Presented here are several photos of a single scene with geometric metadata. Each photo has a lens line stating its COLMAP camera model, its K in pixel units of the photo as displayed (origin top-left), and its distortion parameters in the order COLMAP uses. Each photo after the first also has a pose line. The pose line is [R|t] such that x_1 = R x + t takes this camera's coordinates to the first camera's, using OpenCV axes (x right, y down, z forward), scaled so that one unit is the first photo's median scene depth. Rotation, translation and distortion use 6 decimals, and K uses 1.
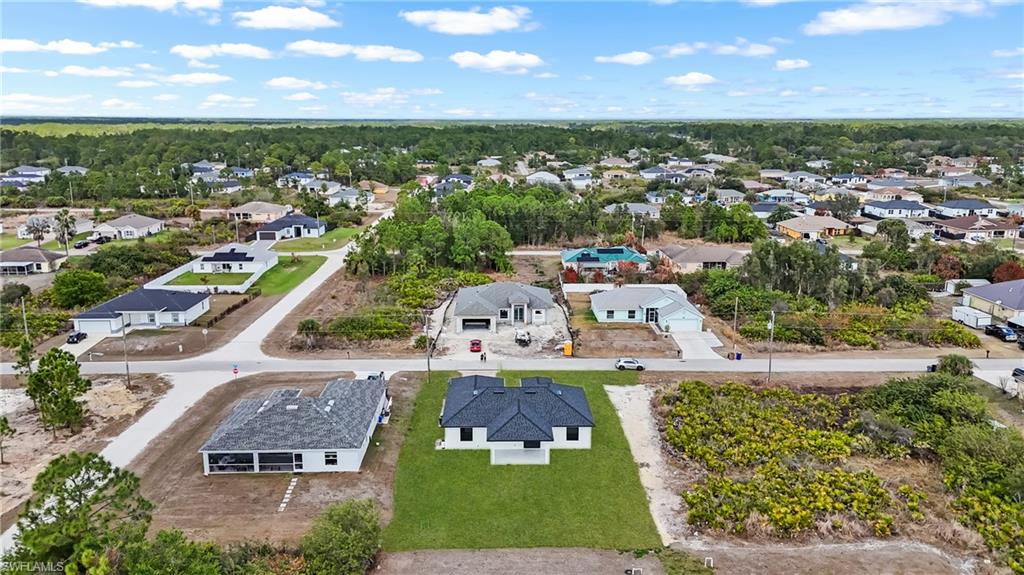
lens RADIAL K [[753.7, 0, 512.0], [0, 753.7, 287.5], [0, 0, 1]] dist [0.055075, -0.005008]
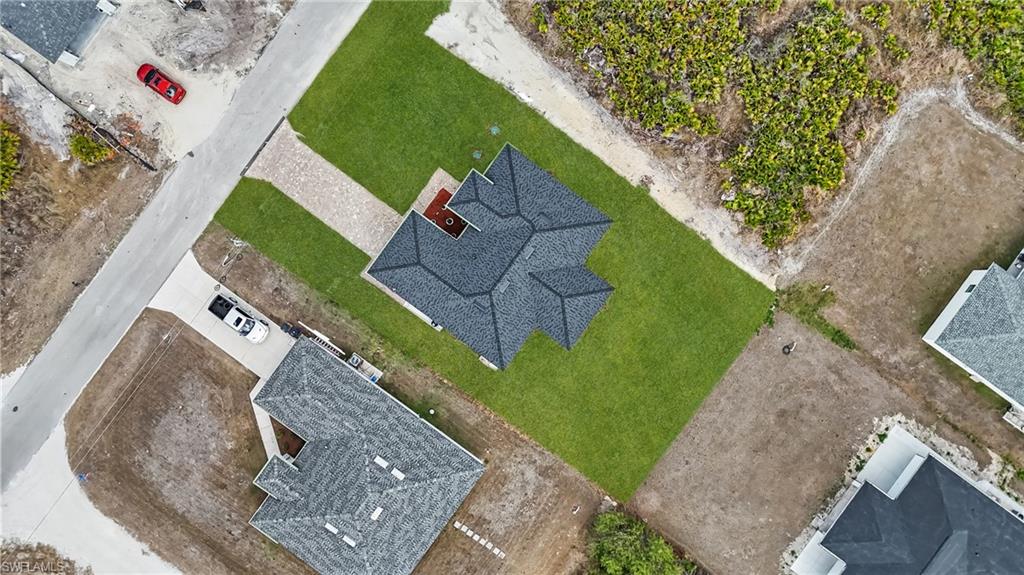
lens RADIAL K [[753.7, 0, 512.0], [0, 753.7, 287.5], [0, 0, 1]] dist [0.055075, -0.005008]
pose [[0.606525, -0.794797, -0.020643, 0.001937], [0.185292, 0.116055, 0.975806, -0.431378], [-0.773172, -0.595676, 0.217659, 0.590657]]
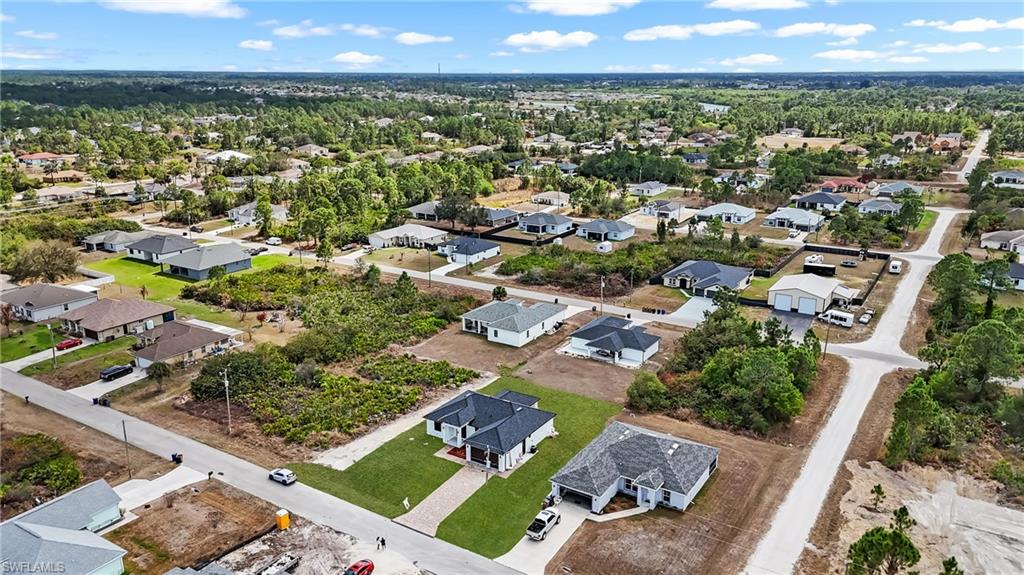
lens RADIAL K [[753.7, 0, 512.0], [0, 753.7, 287.5], [0, 0, 1]] dist [0.055075, -0.005008]
pose [[-0.832918, -0.156829, 0.530710, -0.505637], [0.117356, 0.887135, 0.446340, -0.458561], [-0.540810, 0.434046, -0.720505, 1.339761]]
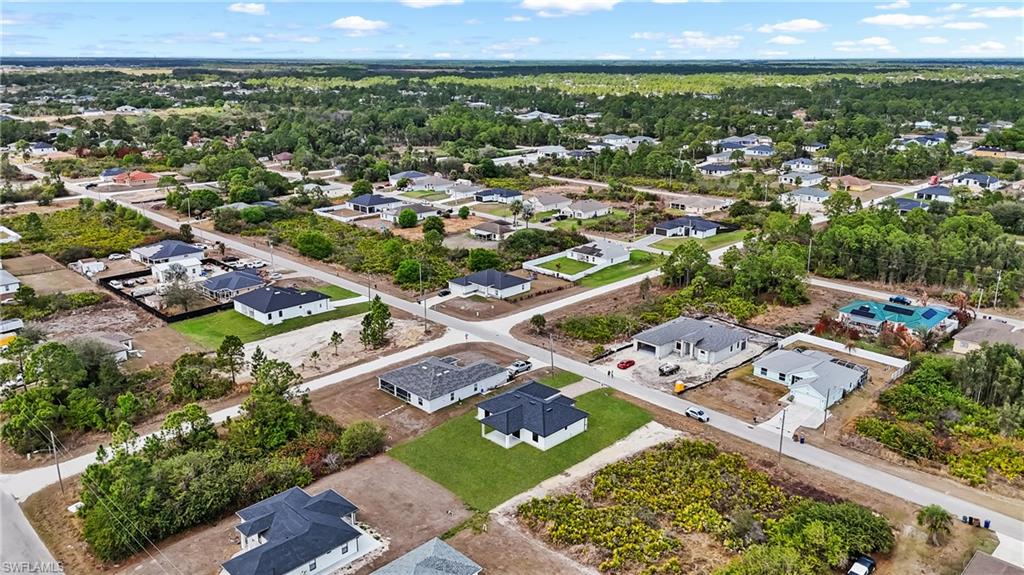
lens RADIAL K [[753.7, 0, 512.0], [0, 753.7, 287.5], [0, 0, 1]] dist [0.055075, -0.005008]
pose [[0.692904, 0.207981, -0.690383, 0.709212], [-0.157848, 0.978024, 0.136209, -0.205574], [0.703540, 0.014596, 0.710506, -0.076581]]
